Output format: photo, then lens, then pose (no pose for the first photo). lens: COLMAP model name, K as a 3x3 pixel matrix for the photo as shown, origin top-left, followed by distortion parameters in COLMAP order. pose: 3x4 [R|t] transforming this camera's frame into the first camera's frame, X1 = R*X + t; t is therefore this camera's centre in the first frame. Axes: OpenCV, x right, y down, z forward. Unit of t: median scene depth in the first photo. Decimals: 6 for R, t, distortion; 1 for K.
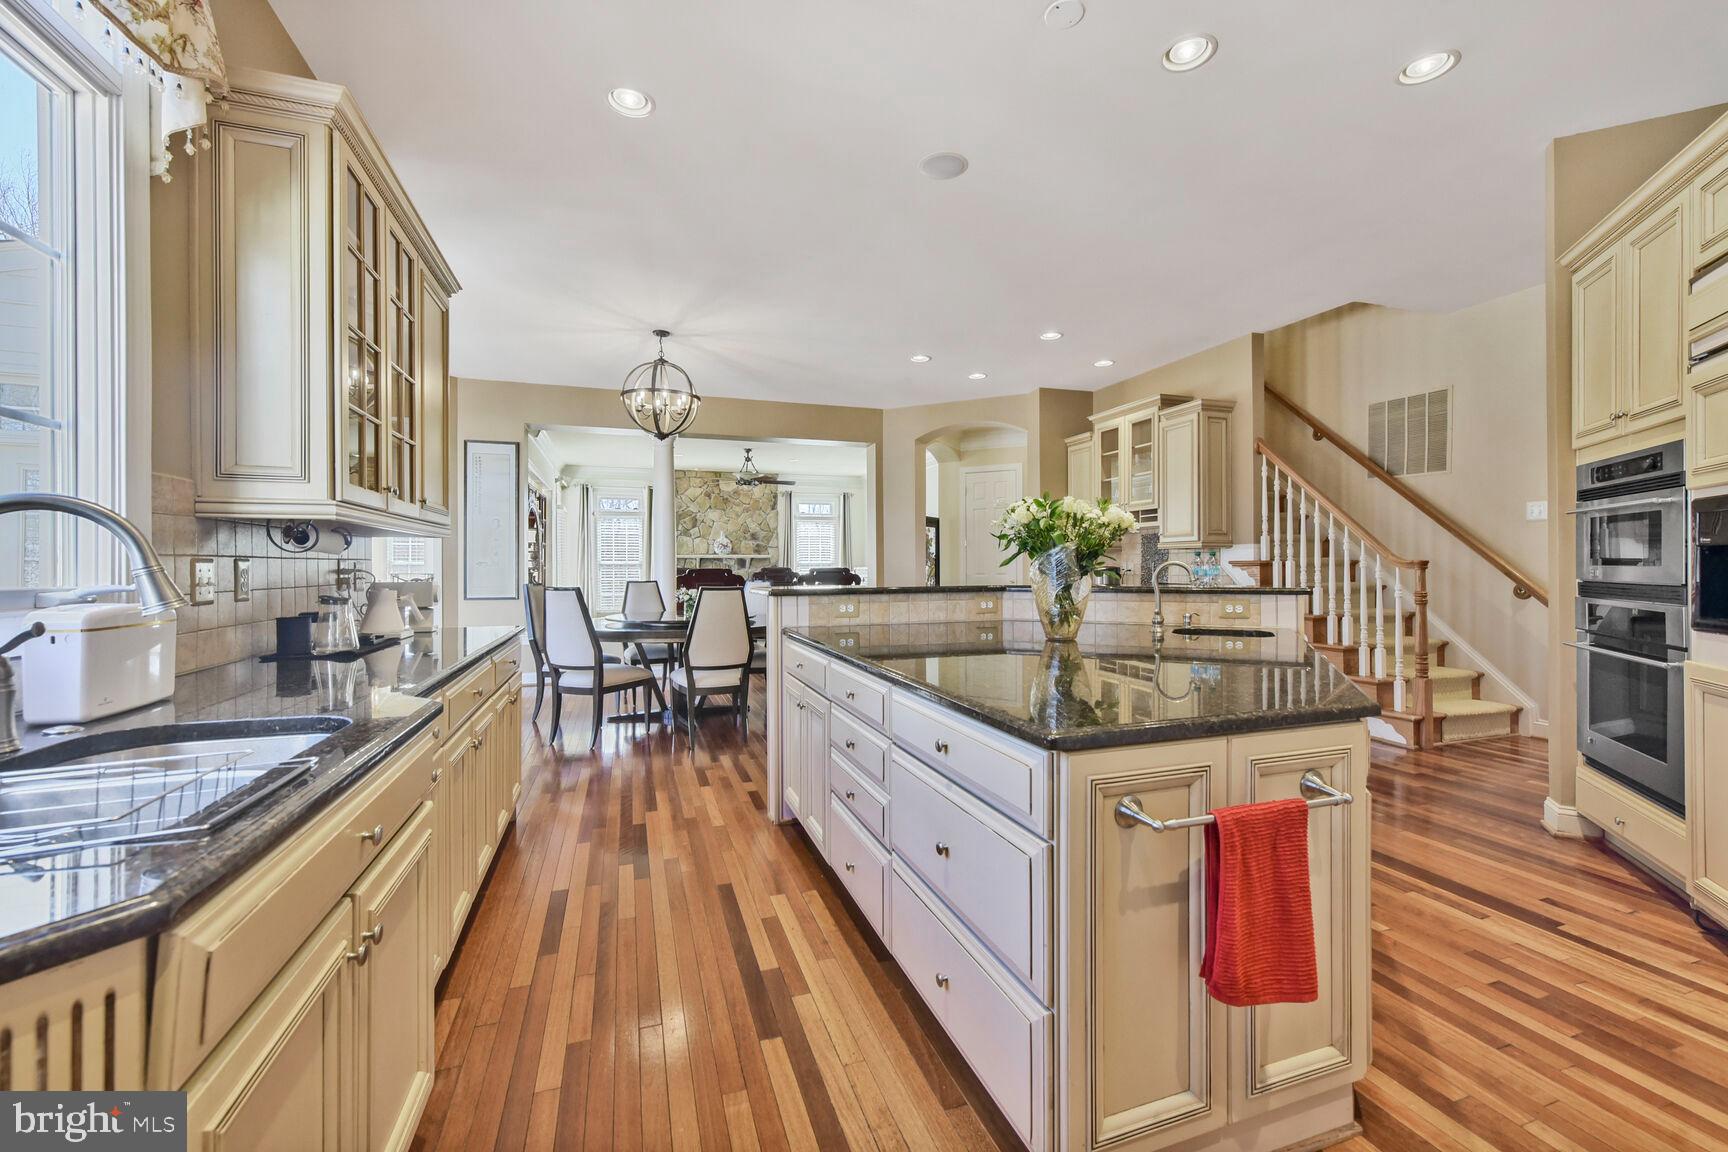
lens RADIAL K [[714.6, 0, 869.2], [0, 714.6, 568.8], [0, 0, 1]] dist [0.000945, -0.000081]
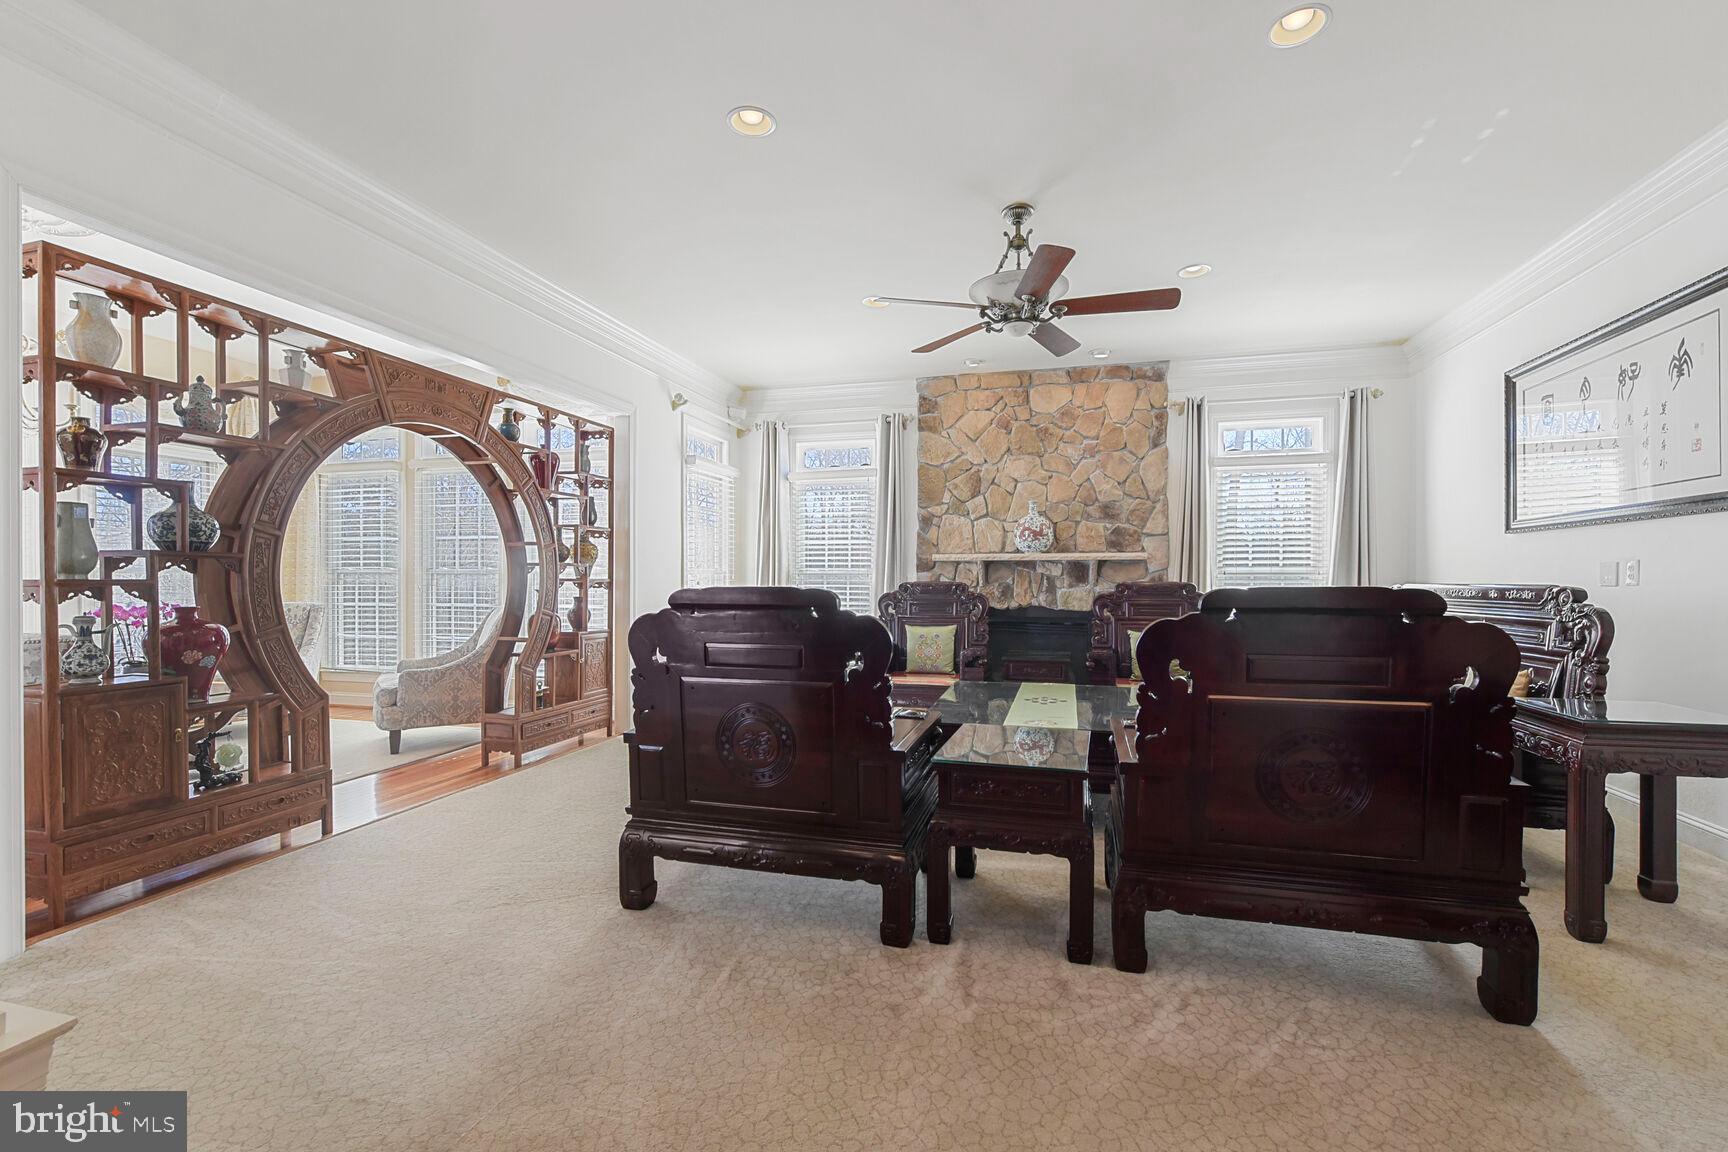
lens RADIAL K [[713.7, 0, 872.3], [0, 713.7, 579.9], [0, 0, 1]] dist [-0.002429, -0.000555]
pose [[0.829457, 0.007872, -0.558516, -0.036895], [-0.005599, 0.999968, 0.005779, -0.004858], [0.558543, -0.001666, 0.829474, 0.561666]]
